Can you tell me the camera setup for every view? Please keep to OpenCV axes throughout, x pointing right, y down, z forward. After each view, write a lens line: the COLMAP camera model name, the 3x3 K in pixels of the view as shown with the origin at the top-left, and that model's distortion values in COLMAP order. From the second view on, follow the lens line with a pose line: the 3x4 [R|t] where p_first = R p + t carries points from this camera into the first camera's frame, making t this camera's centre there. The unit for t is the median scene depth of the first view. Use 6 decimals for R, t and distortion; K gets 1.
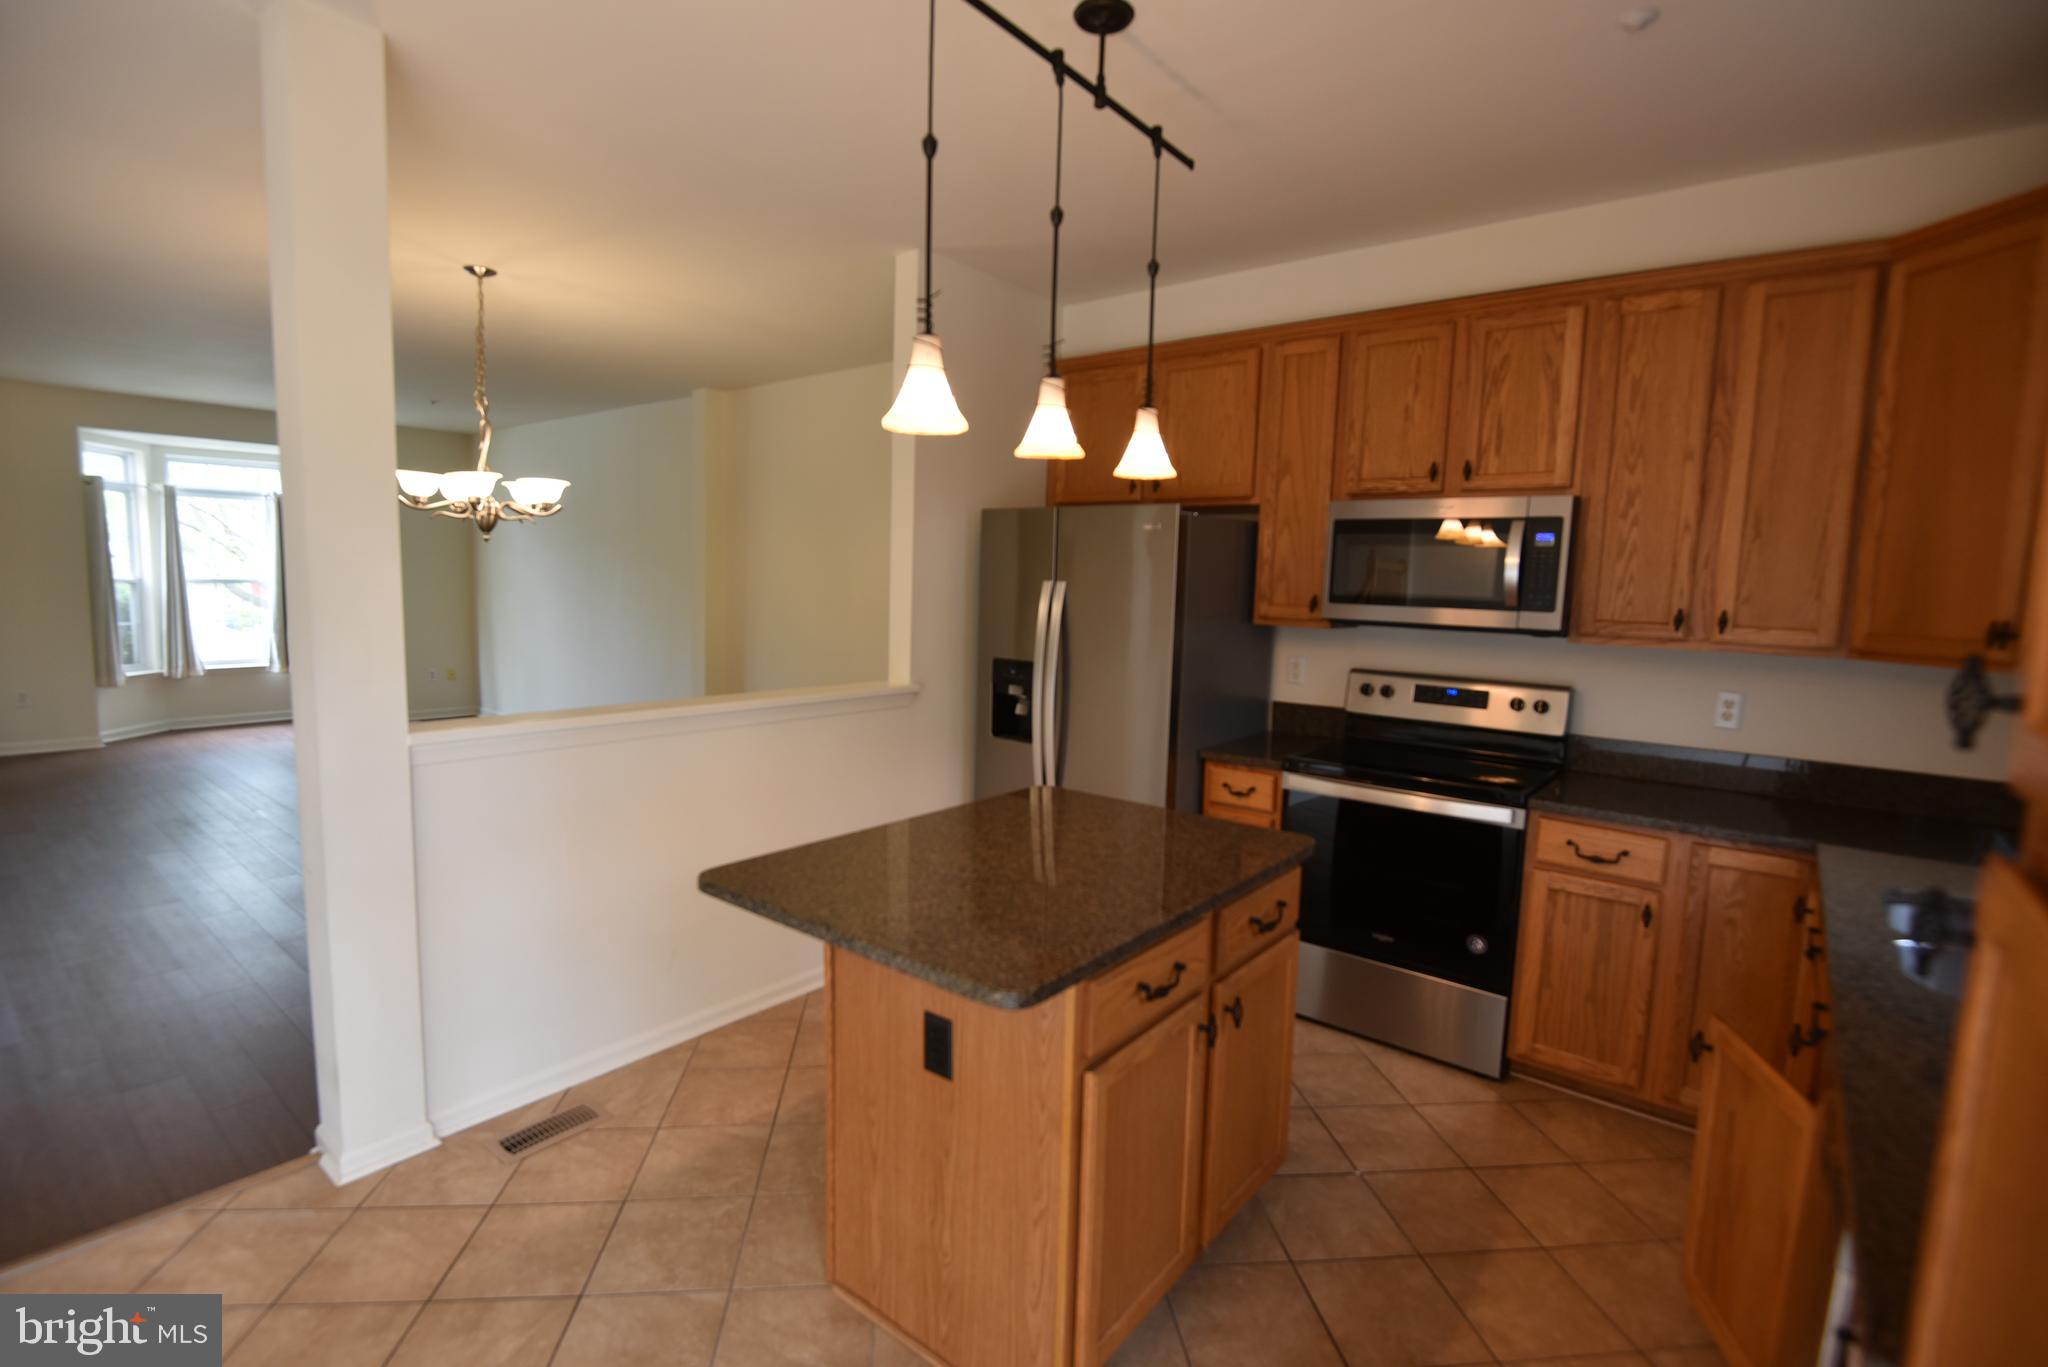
lens RADIAL K [[947.5, 0, 1017.2], [0, 947.5, 684.7], [0, 0, 1]] dist [-0.013484, -0.005049]
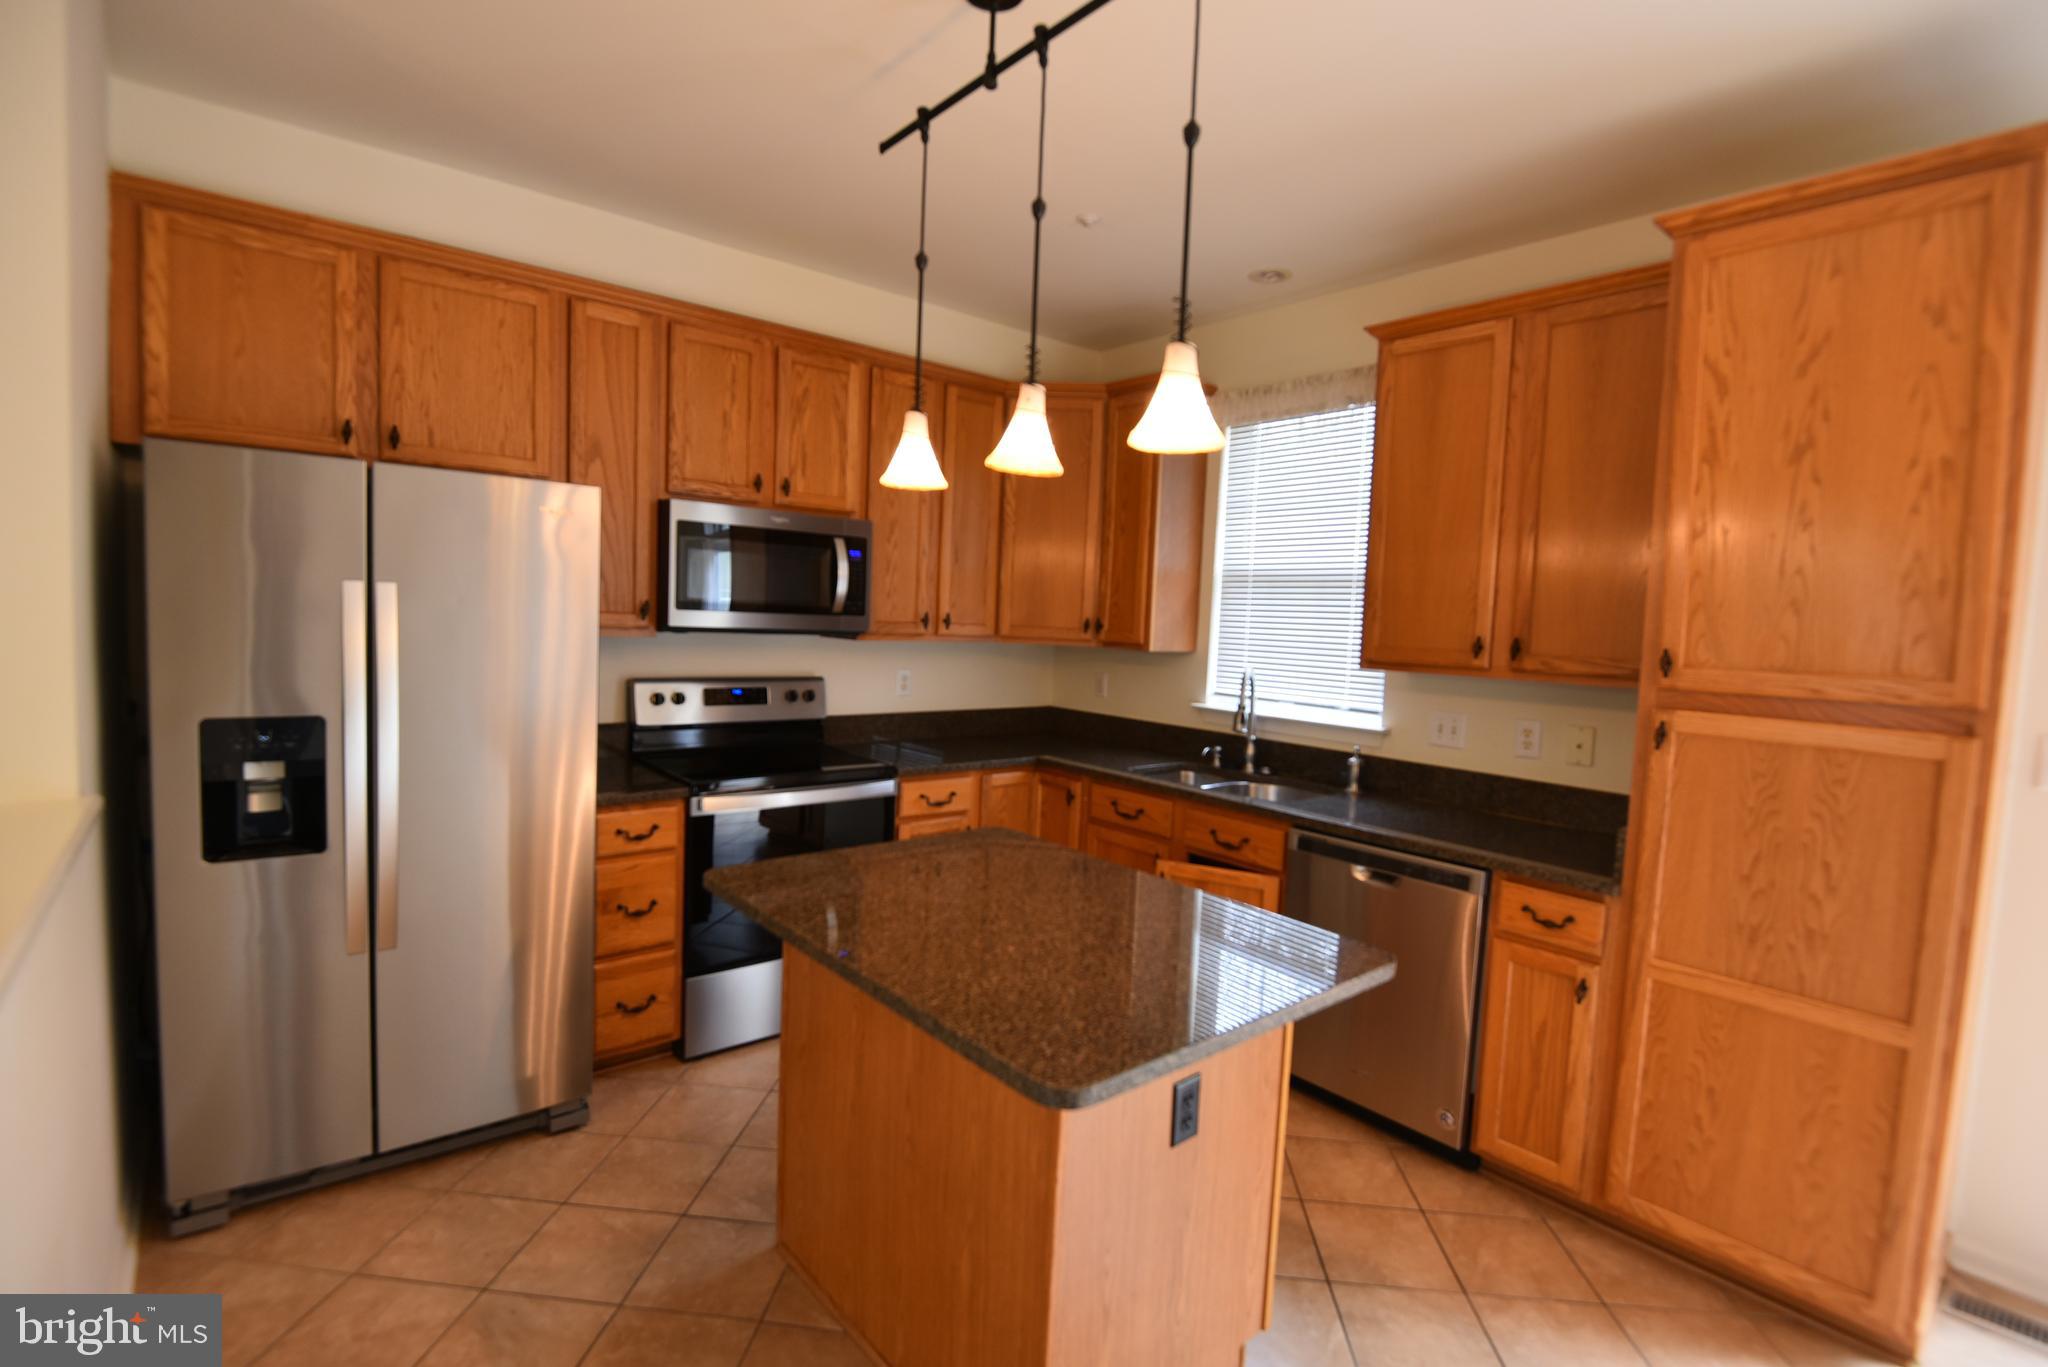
lens RADIAL K [[947.5, 0, 1017.3], [0, 947.5, 683.8], [0, 0, 1]] dist [-0.013484, -0.005049]
pose [[0.191429, -0.095664, 0.976833, -0.534458], [0.072451, 0.993901, 0.083137, -0.069592], [-0.978829, 0.054858, 0.197193, 0.514490]]
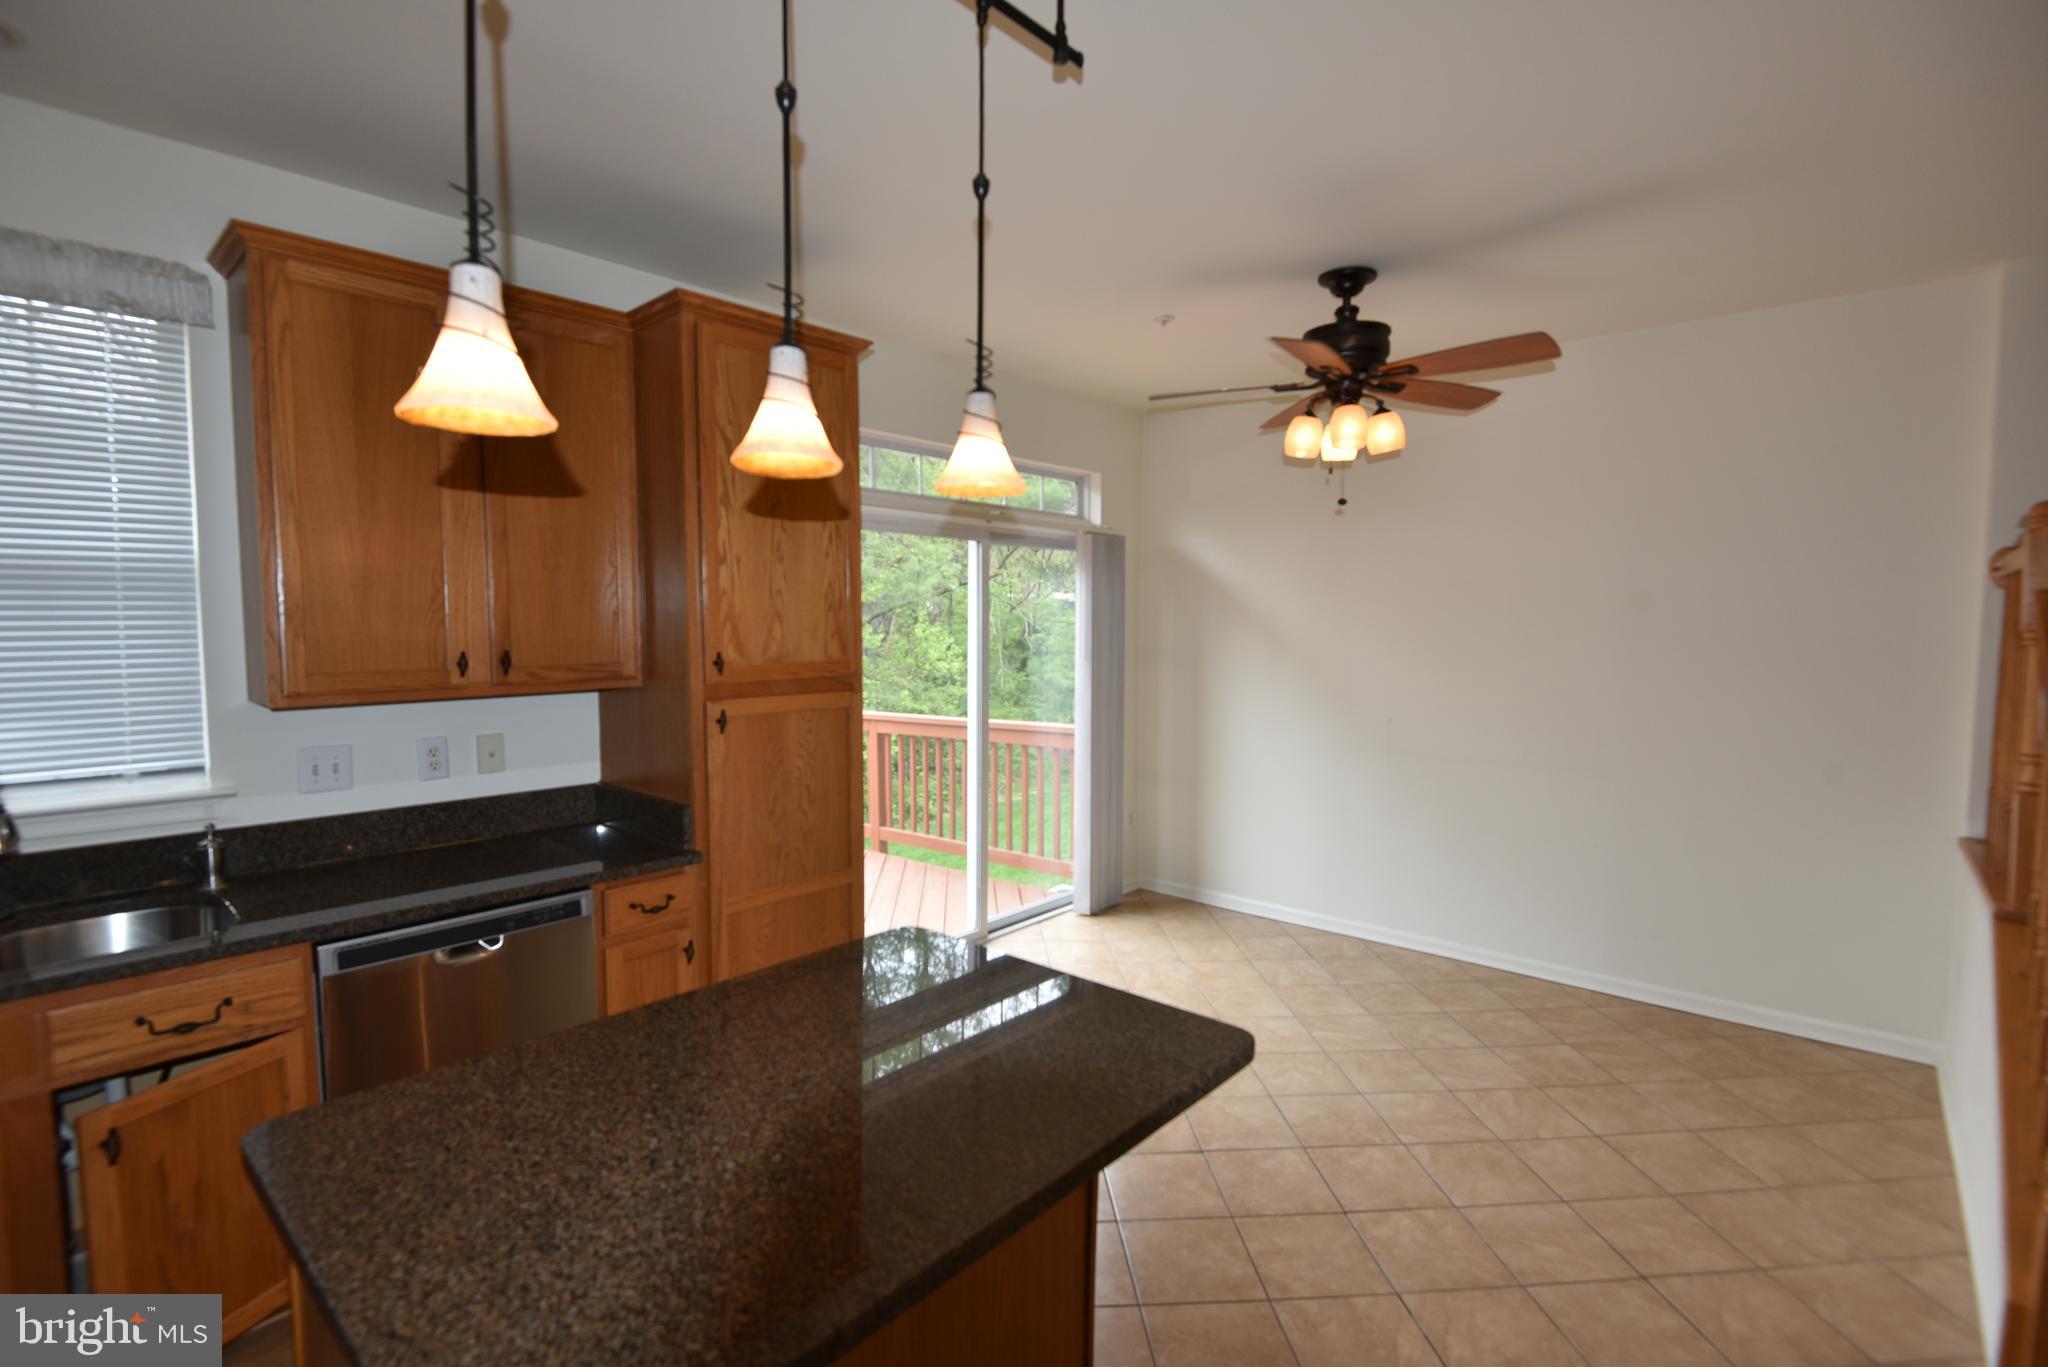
lens RADIAL K [[947.5, 0, 1016.0], [0, 947.5, 683.9], [0, 0, 1]] dist [-0.013484, -0.005049]
pose [[-0.998617, -0.035549, 0.038746, -0.089970], [-0.028076, 0.983498, 0.178730, -0.133965], [-0.044460, 0.177395, -0.983135, 1.004661]]
